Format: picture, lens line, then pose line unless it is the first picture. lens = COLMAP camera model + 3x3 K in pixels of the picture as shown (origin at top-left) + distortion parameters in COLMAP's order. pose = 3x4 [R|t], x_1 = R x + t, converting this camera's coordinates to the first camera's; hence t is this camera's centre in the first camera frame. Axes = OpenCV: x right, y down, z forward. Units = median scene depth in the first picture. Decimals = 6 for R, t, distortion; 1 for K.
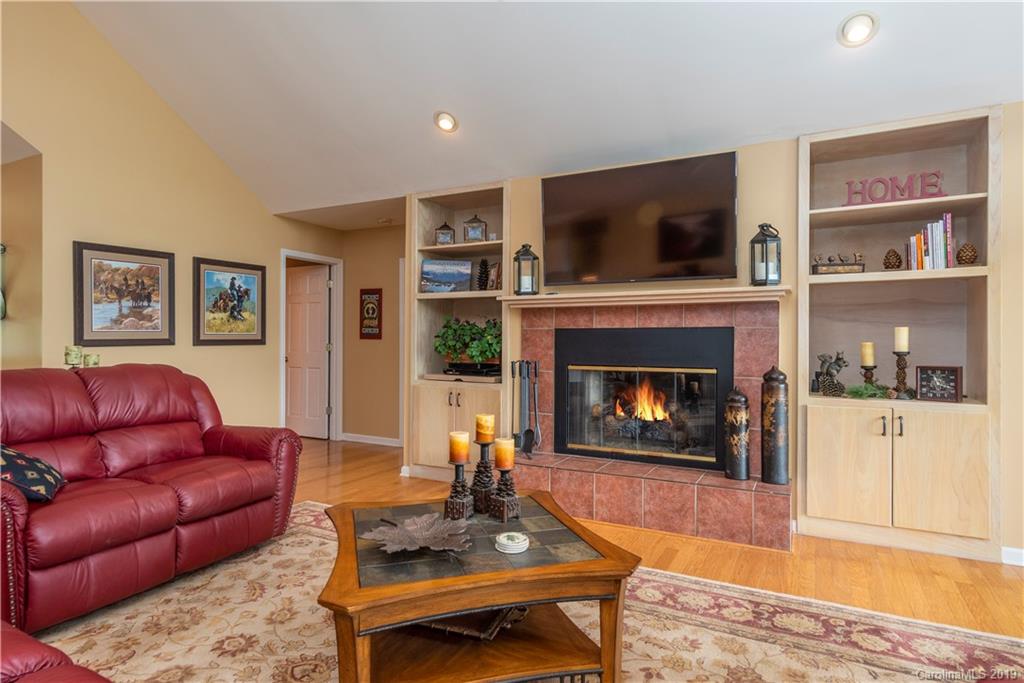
lens RADIAL K [[570.4, 0, 498.4], [0, 570.4, 338.7], [0, 0, 1]] dist [0.002693, 0.000069]
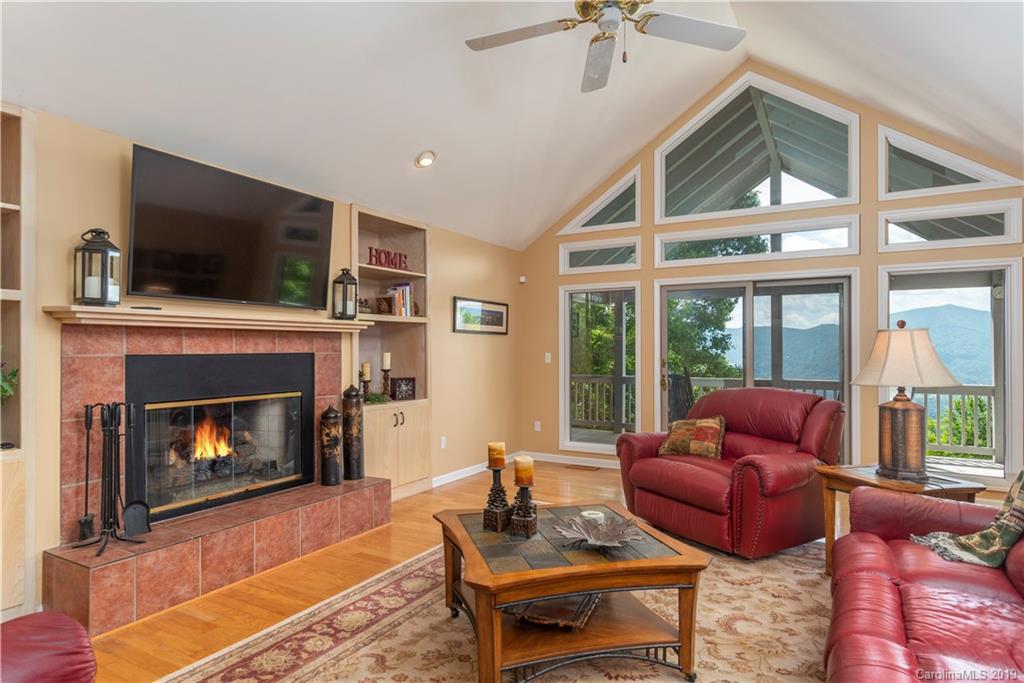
lens RADIAL K [[565.6, 0, 512.0], [0, 565.6, 341.5], [0, 0, 1]] dist [0.002622, 0.000483]
pose [[0.034706, 0.005906, 0.999380, -0.709094], [-0.006895, 0.999960, -0.005670, -0.040324], [-0.999374, -0.006694, 0.034746, 0.587970]]
